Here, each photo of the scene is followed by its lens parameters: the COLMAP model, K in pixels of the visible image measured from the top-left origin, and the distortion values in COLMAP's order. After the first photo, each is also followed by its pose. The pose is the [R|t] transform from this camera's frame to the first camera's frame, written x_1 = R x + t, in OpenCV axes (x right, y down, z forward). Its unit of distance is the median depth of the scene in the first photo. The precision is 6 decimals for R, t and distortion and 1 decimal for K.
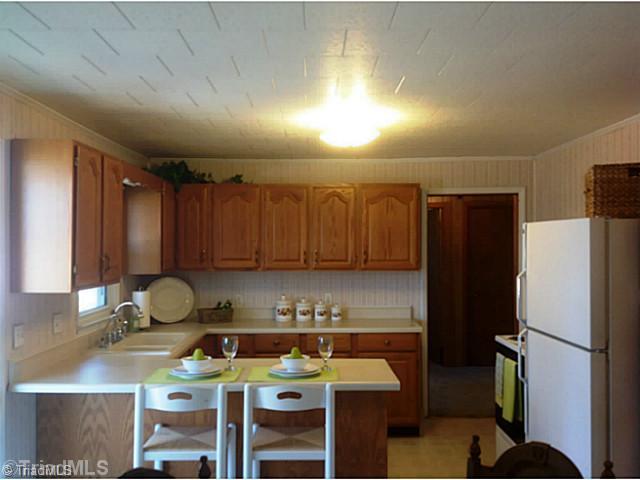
lens RADIAL K [[623.8, 0, 319.5], [0, 623.8, 240.4], [0, 0, 1]] dist [0.068511, 0.000000]
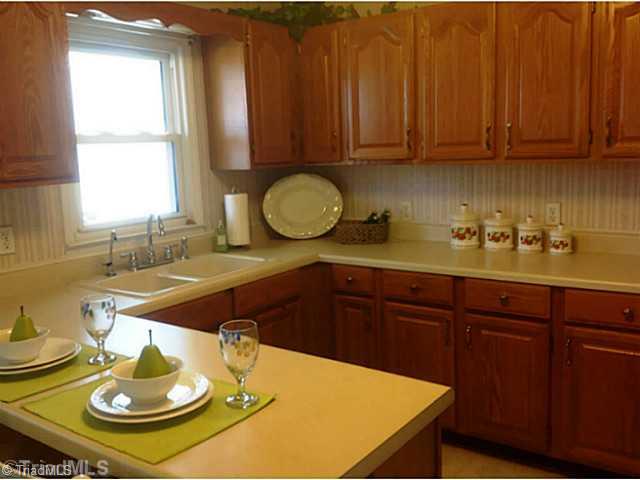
lens RADIAL K [[623.8, 0, 320.8], [0, 623.8, 240.2], [0, 0, 1]] dist [0.068511, 0.000000]
pose [[0.795826, 0.066534, -0.601859, 0.196282], [0.036778, 0.986799, 0.157718, 0.023622], [0.604408, -0.147651, 0.782873, 0.466312]]
